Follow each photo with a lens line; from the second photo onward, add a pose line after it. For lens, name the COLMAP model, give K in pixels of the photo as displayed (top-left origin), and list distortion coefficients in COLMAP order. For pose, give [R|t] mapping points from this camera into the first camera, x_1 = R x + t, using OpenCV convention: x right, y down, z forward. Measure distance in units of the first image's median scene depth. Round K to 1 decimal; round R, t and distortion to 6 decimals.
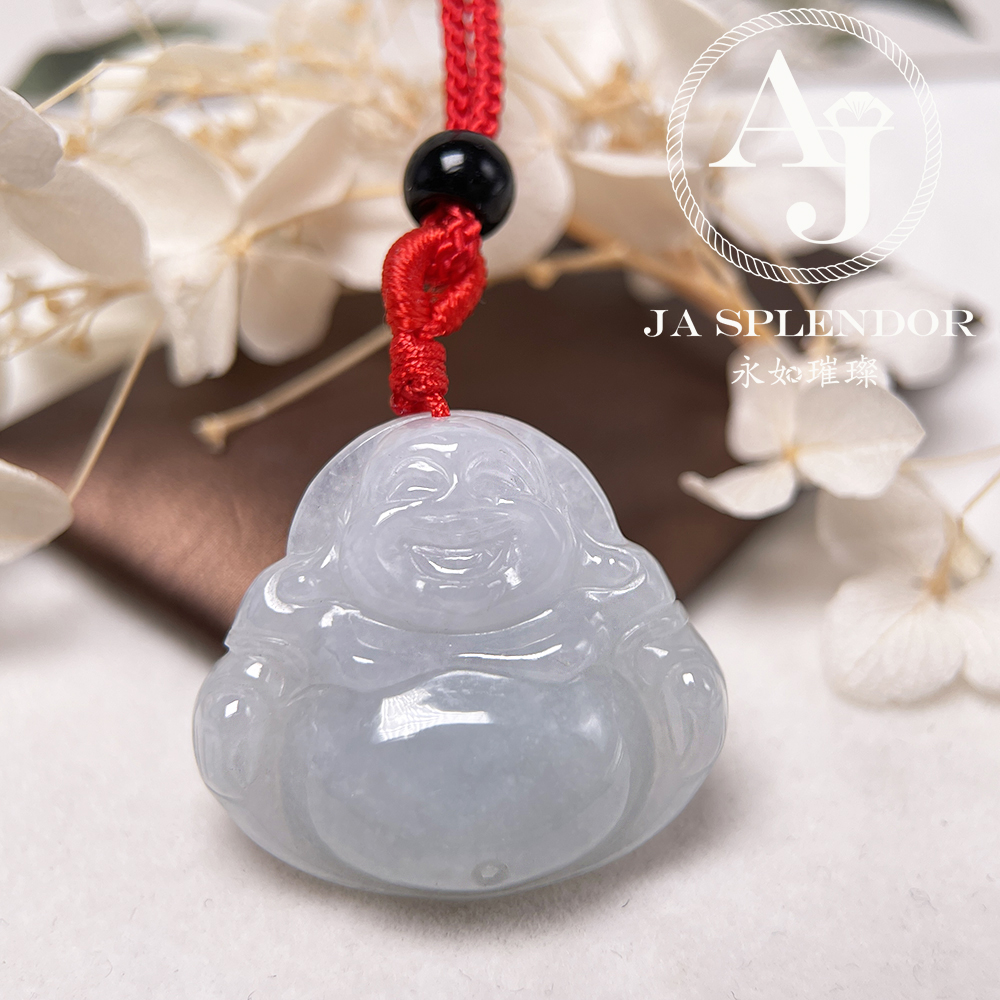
lens RADIAL K [[1630.7, 0, 499.1], [0, 1630.7, 496.7], [0, 0, 1]] dist [0.124822, 0.000000]
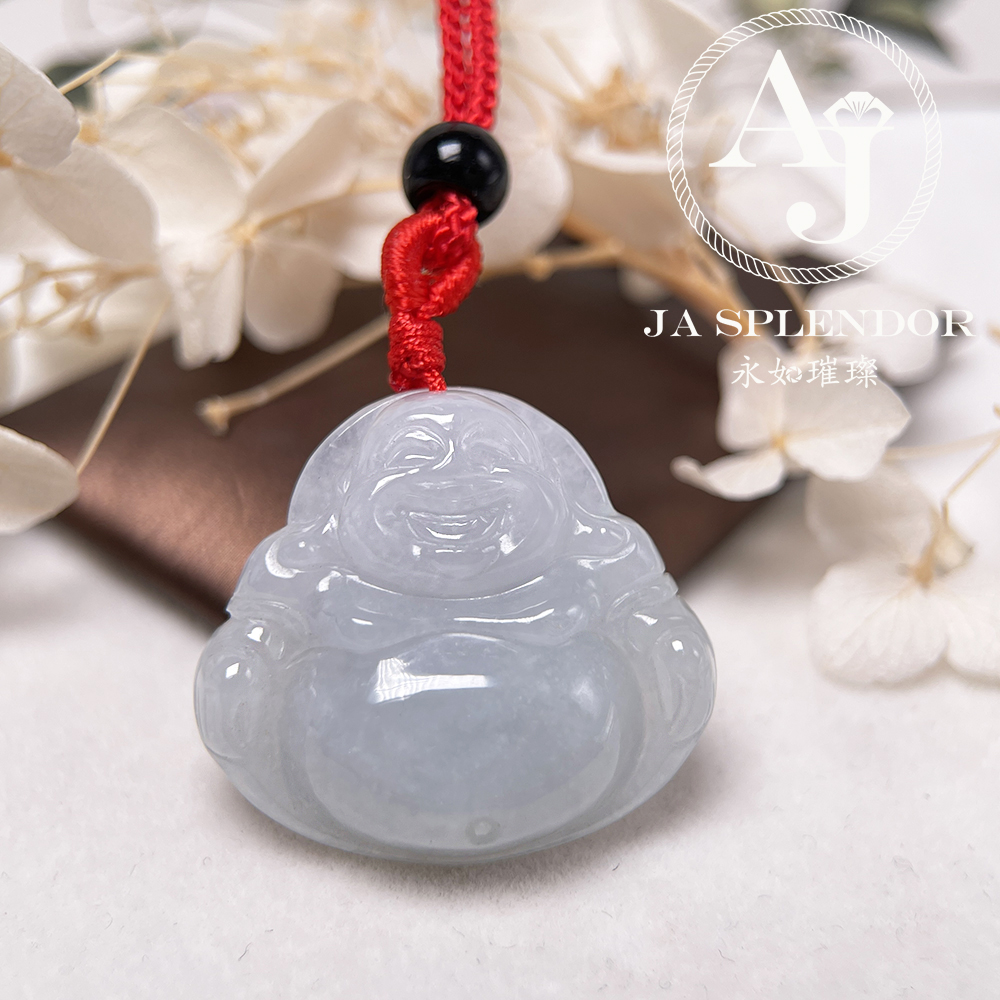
lens RADIAL K [[1630.7, 0, 502.8], [0, 1630.7, 496.5], [0, 0, 1]] dist [0.124822, 0.000000]
pose [[0.999982, 0.005262, 0.002933, 0.002569], [-0.005122, 0.998927, -0.046023, 0.063732], [-0.003172, 0.046007, 0.998936, -0.029065]]
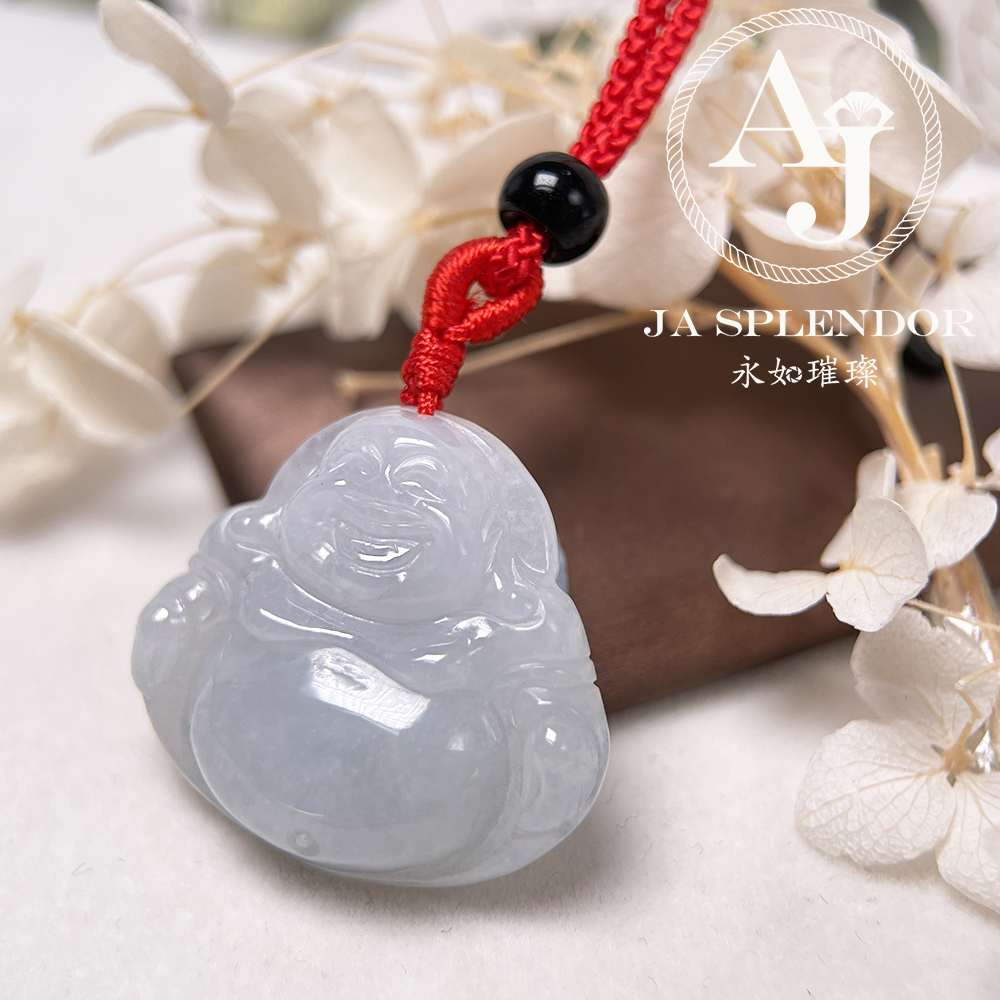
lens RADIAL K [[1630.7, 0, 501.5], [0, 1630.7, 501.5], [0, 0, 1]] dist [0.124822, 0.000000]
pose [[0.867608, 0.281136, -0.410146, 0.437904], [-0.288329, 0.956441, 0.045675, -0.056492], [0.405121, 0.078629, 0.910876, 0.084201]]
